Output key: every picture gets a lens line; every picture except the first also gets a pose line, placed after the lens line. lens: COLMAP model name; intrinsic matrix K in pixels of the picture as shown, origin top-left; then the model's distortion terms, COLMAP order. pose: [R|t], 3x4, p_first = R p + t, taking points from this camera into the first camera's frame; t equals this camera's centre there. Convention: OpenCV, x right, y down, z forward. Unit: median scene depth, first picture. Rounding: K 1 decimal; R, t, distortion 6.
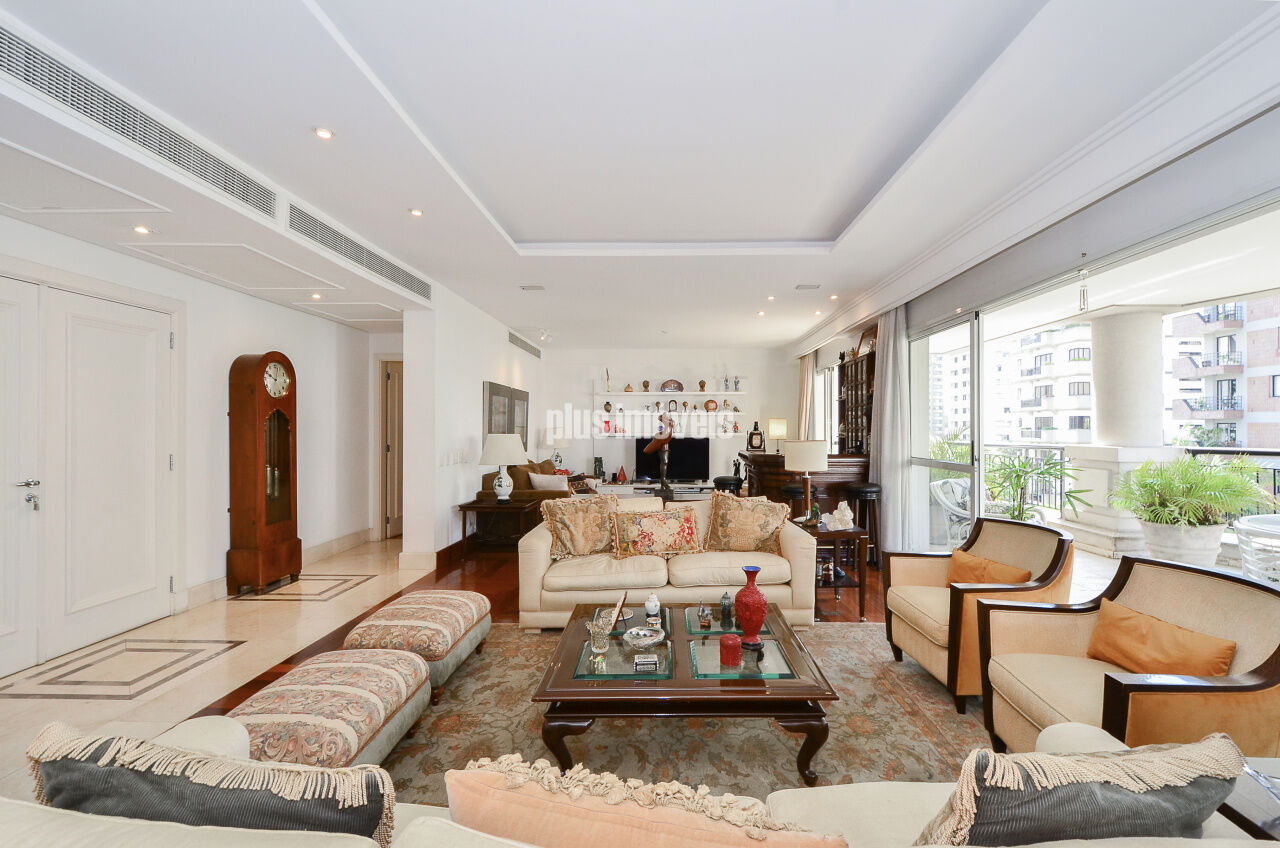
lens RADIAL K [[564.5, 0, 662.6], [0, 564.5, 427.2], [0, 0, 1]] dist [0.003653, -0.001361]
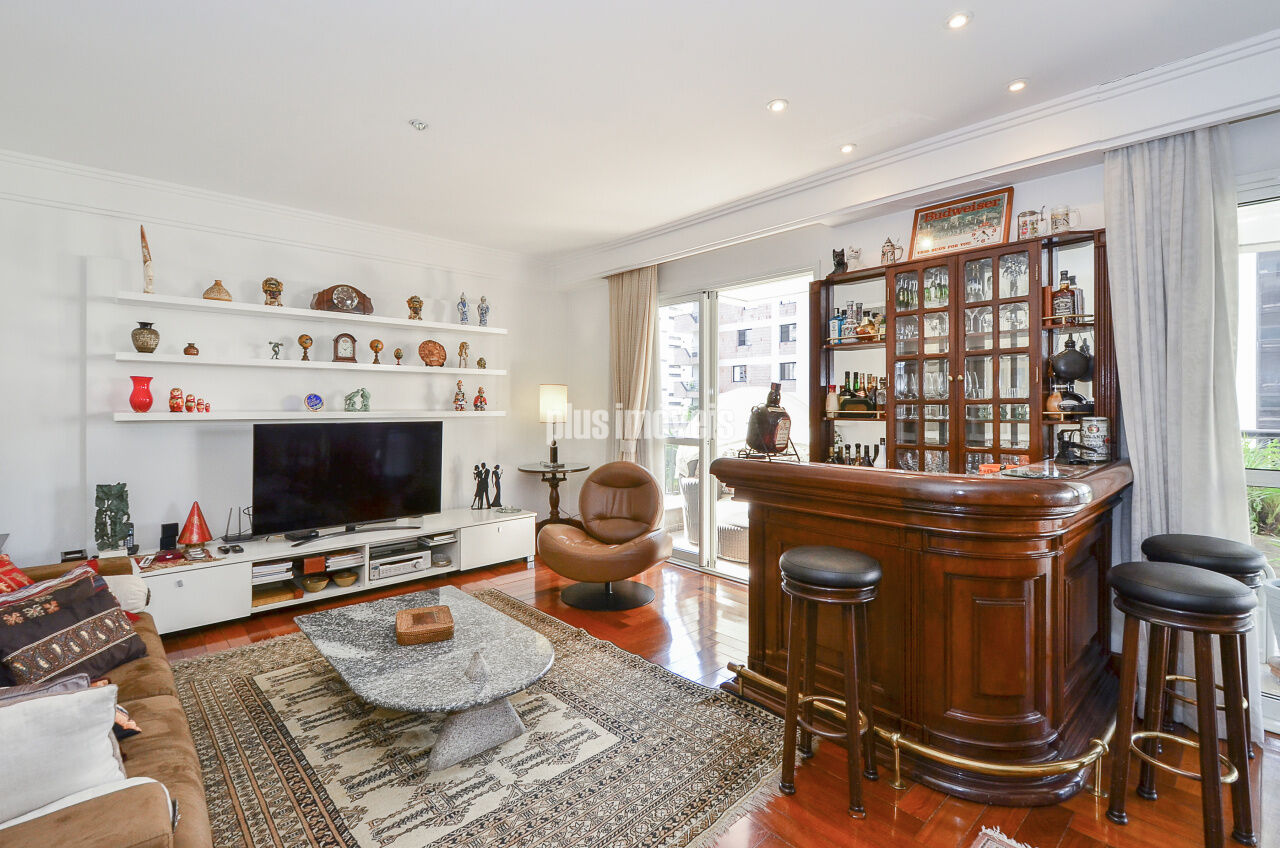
lens RADIAL K [[564.5, 0, 615.7], [0, 564.5, 406.7], [0, 0, 1]] dist [0.003653, -0.001361]
pose [[0.745225, 0.001862, 0.666810, -0.161283], [-0.006740, 0.999966, 0.004741, 0.004730], [-0.666778, -0.008027, 0.745213, 0.776849]]
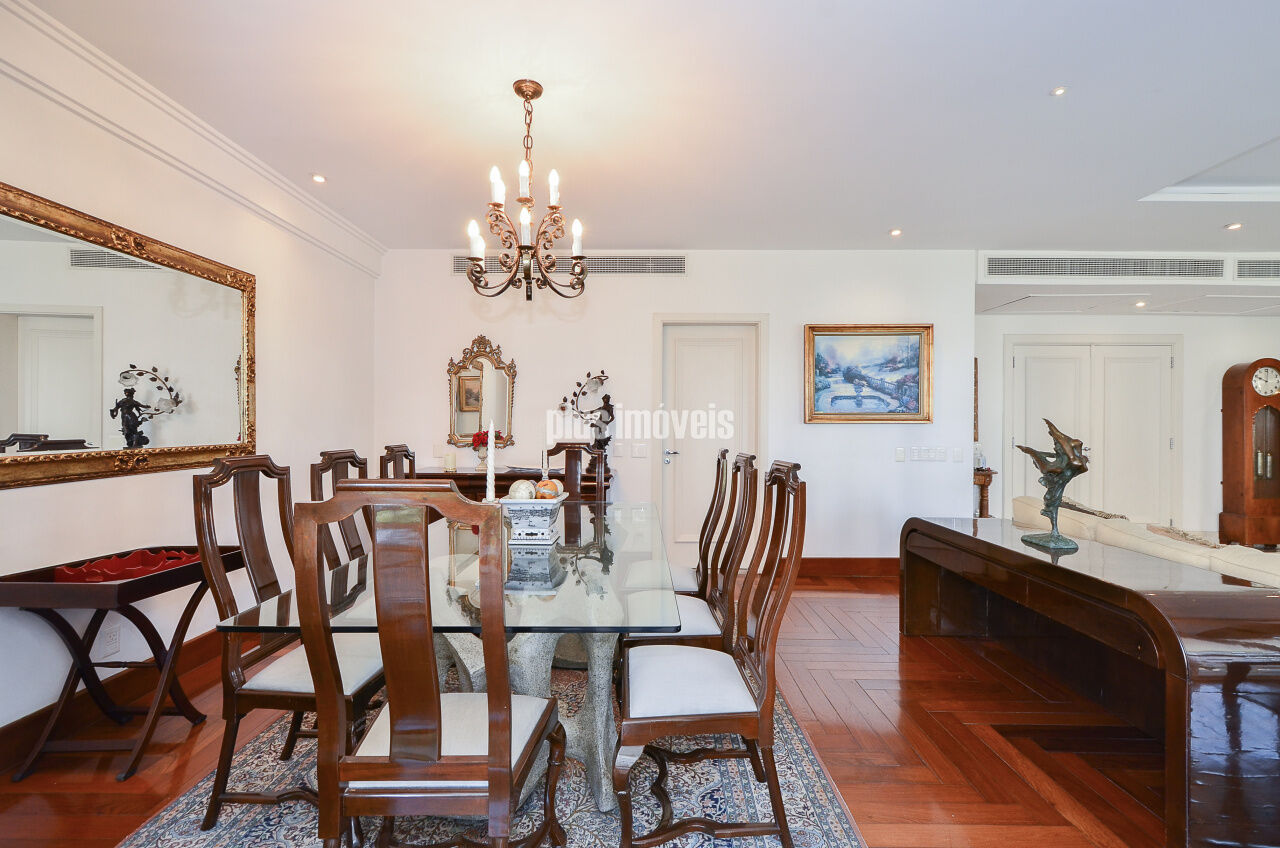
lens RADIAL K [[564.5, 0, 646.3], [0, 564.5, 430.4], [0, 0, 1]] dist [0.003653, -0.001361]
pose [[0.002679, 0.005100, -0.999983, 0.364609], [-0.003650, 0.999980, 0.005090, 0.014433], [0.999990, 0.003636, 0.002698, -0.234087]]
